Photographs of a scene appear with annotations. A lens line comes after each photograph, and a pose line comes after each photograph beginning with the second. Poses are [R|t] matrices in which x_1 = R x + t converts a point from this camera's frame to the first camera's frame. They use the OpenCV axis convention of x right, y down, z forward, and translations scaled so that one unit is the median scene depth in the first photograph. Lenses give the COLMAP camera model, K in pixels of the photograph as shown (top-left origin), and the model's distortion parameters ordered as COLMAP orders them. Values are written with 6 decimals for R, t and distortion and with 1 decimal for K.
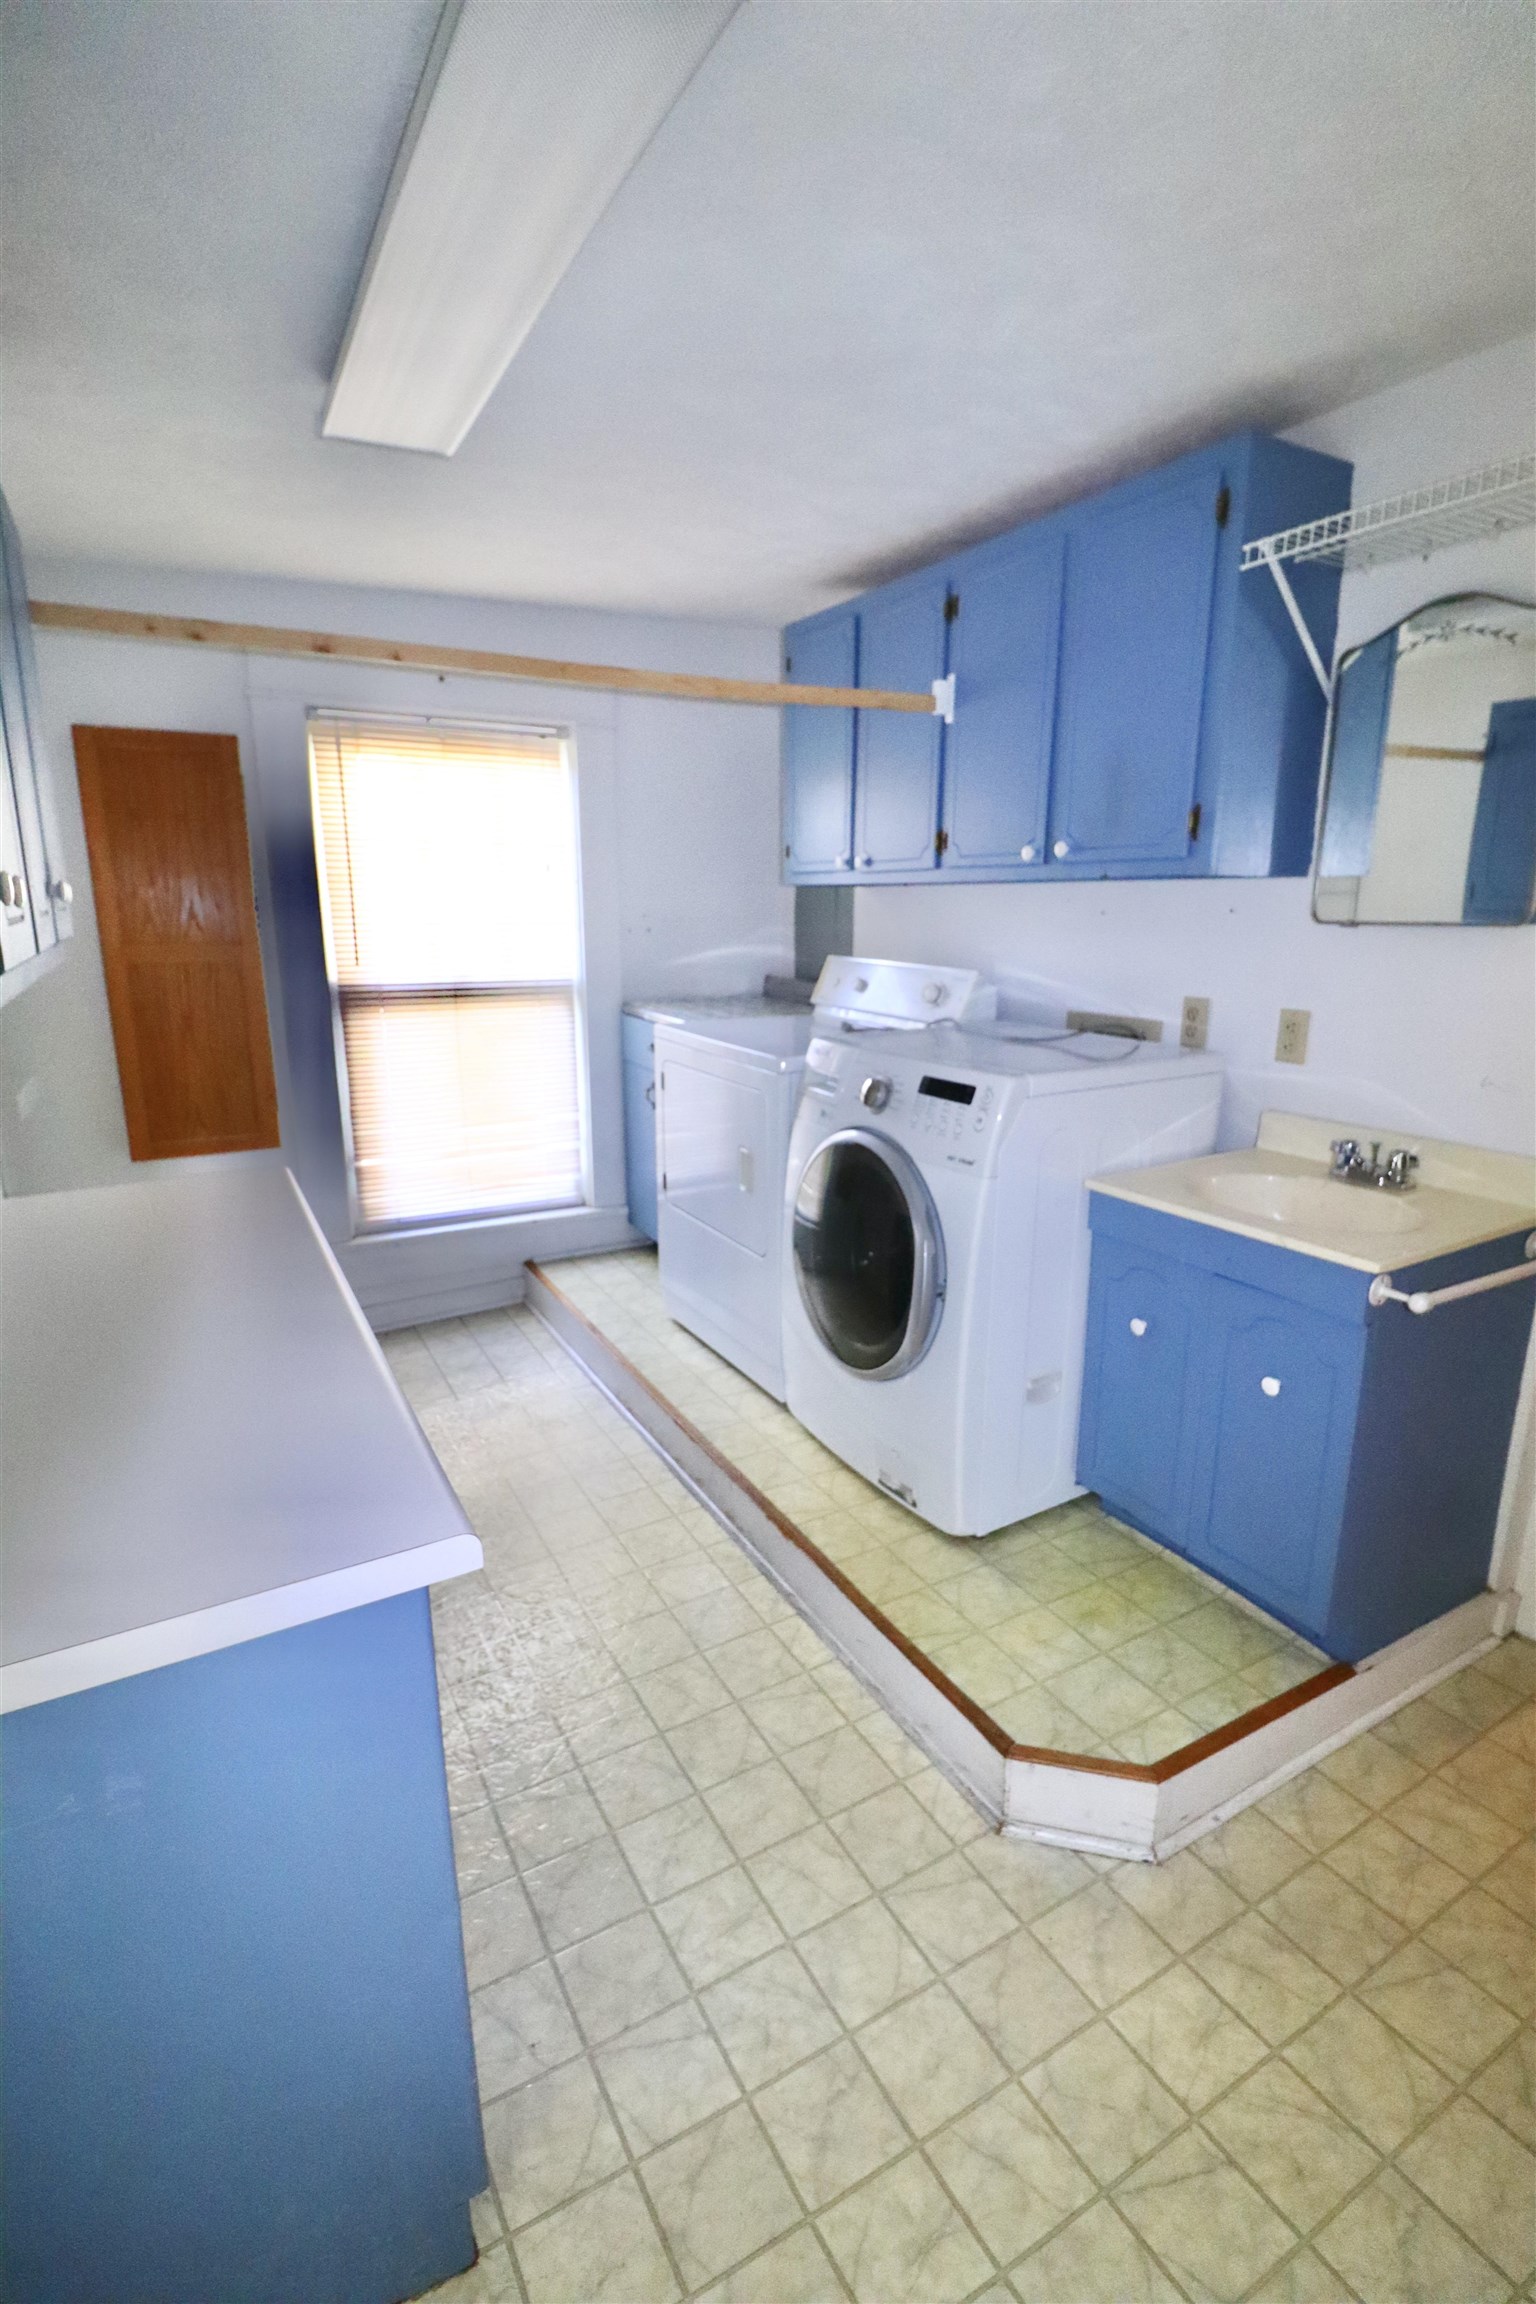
lens RADIAL K [[1063.1, 0, 767.5], [0, 1063.1, 1157.1], [0, 0, 1]] dist [-0.005725, -0.009878]
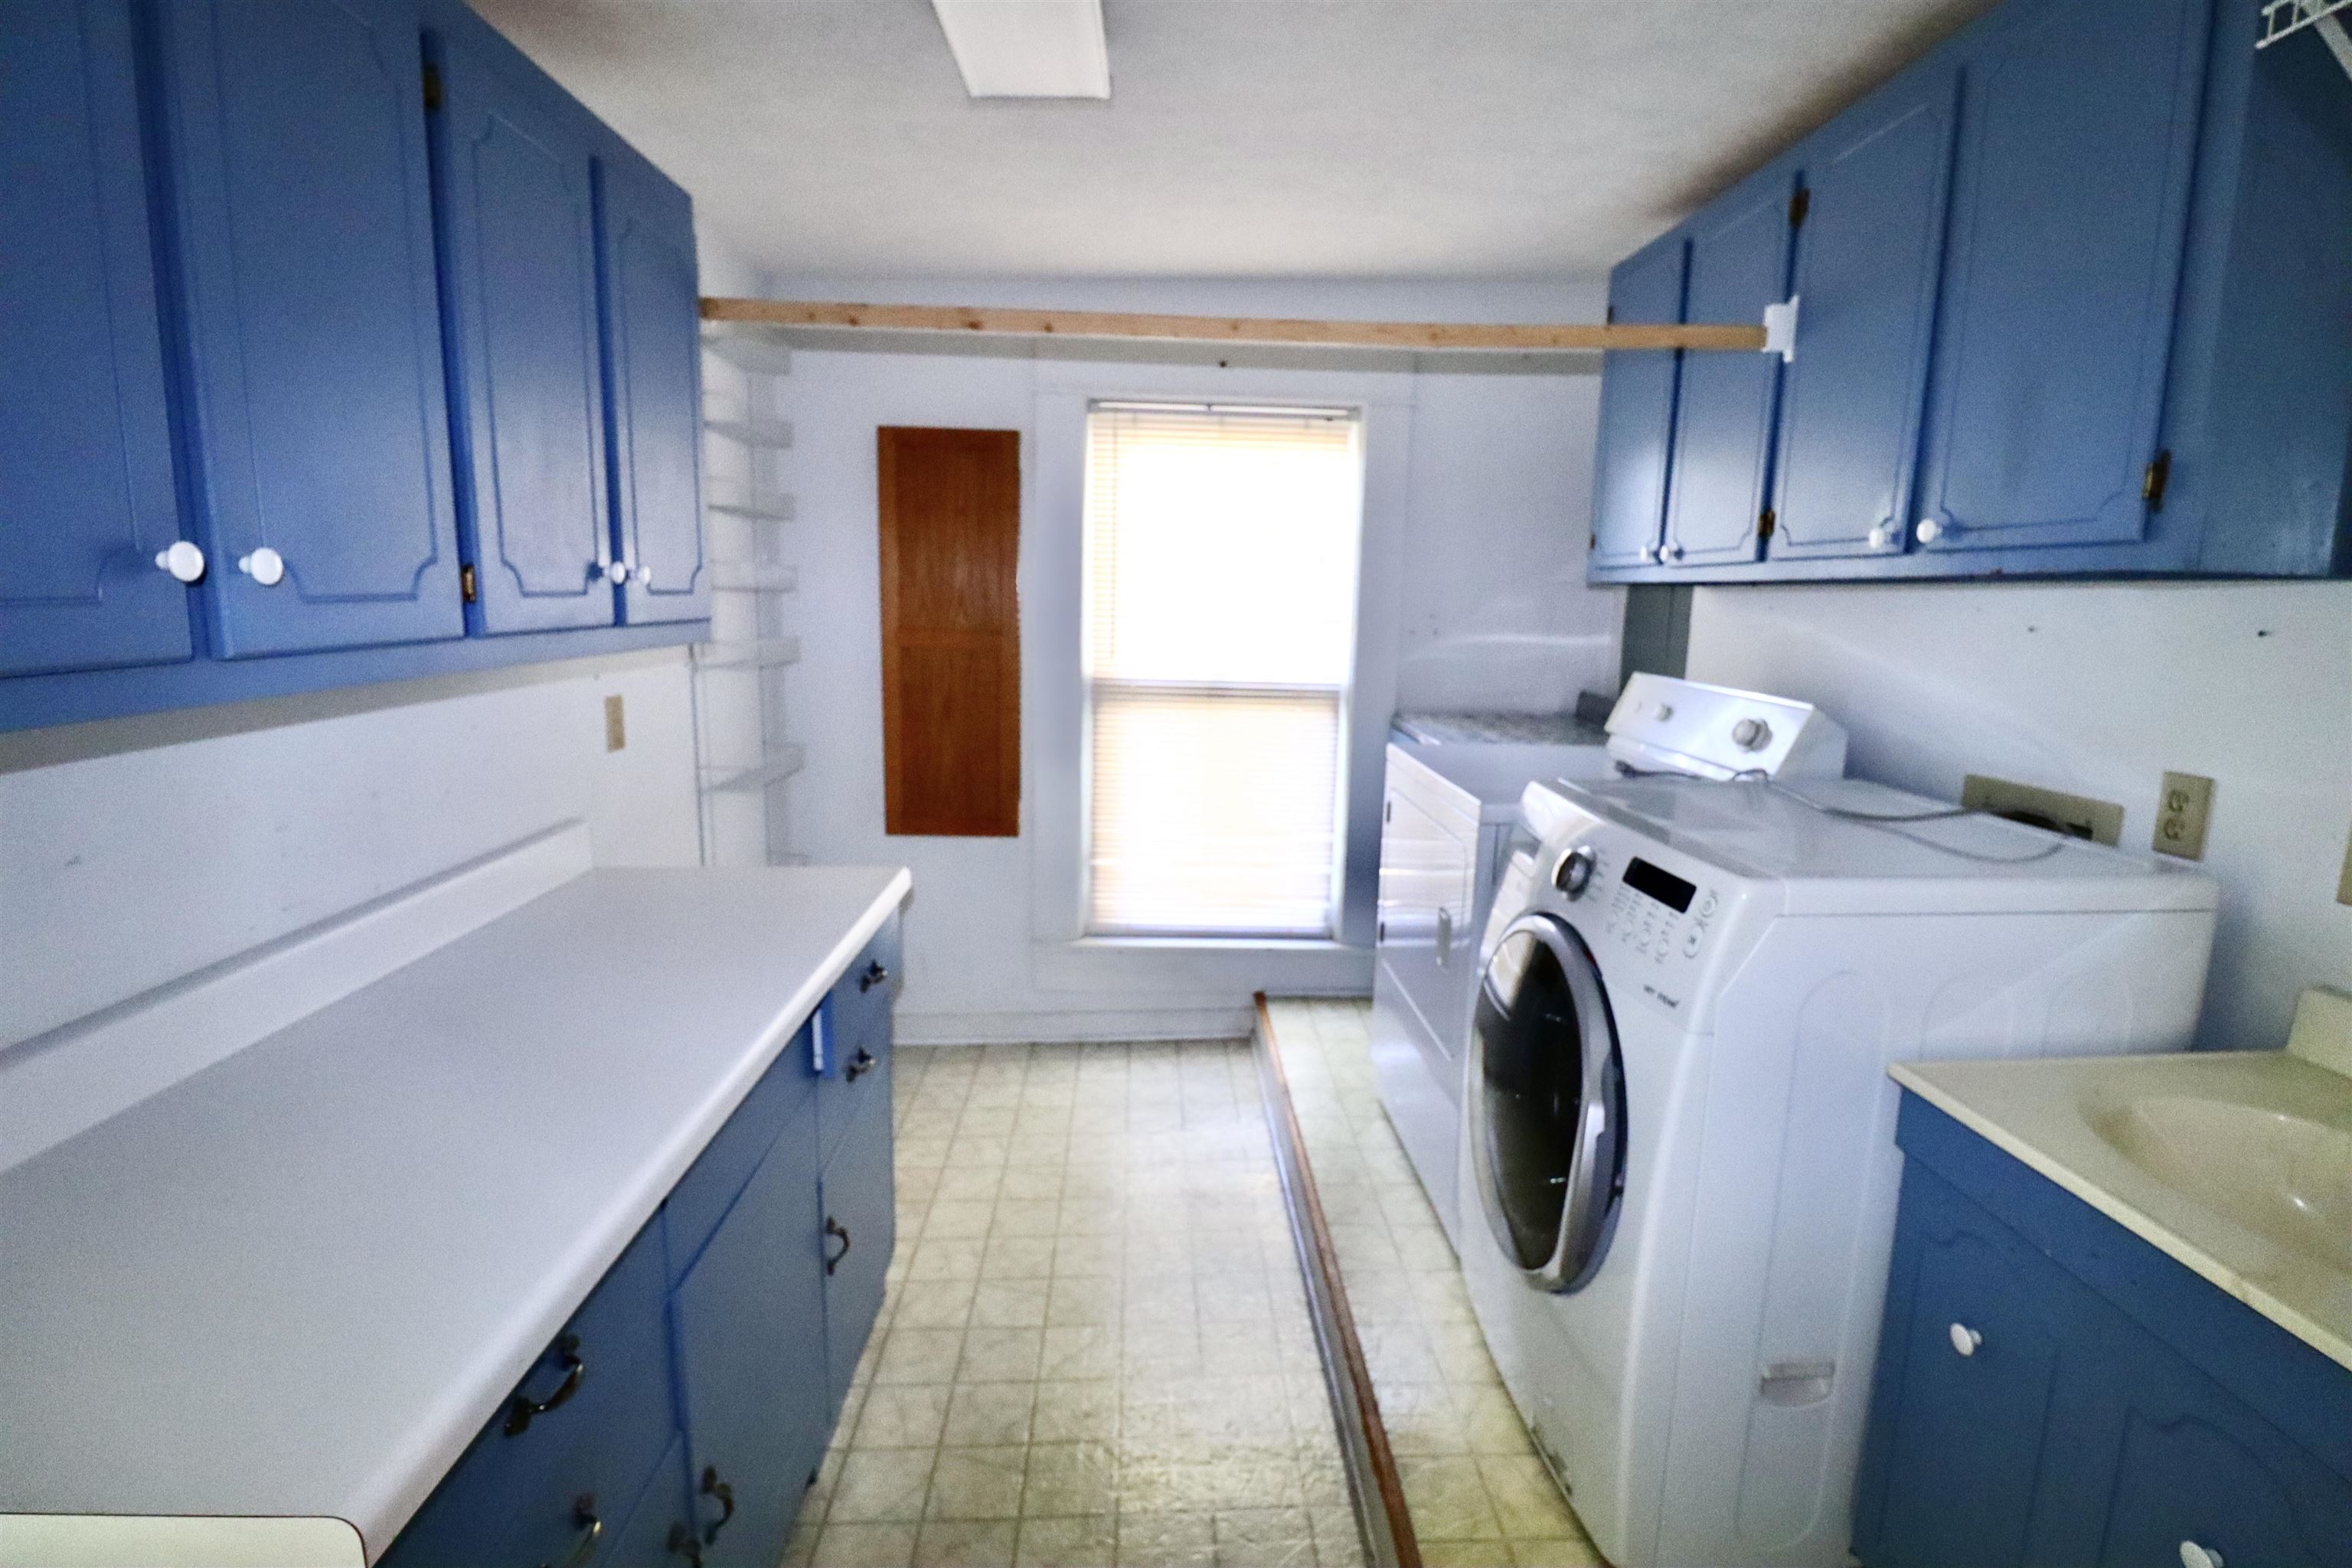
lens RADIAL K [[1085.2, 0, 1180.3], [0, 1085.2, 765.4], [0, 0, 1]] dist [-0.005725, -0.009878]
pose [[0.894079, 0.085727, -0.439629, 0.140059], [-0.122464, 0.990901, -0.055831, -0.045108], [0.430843, 0.103756, 0.896443, 0.185848]]
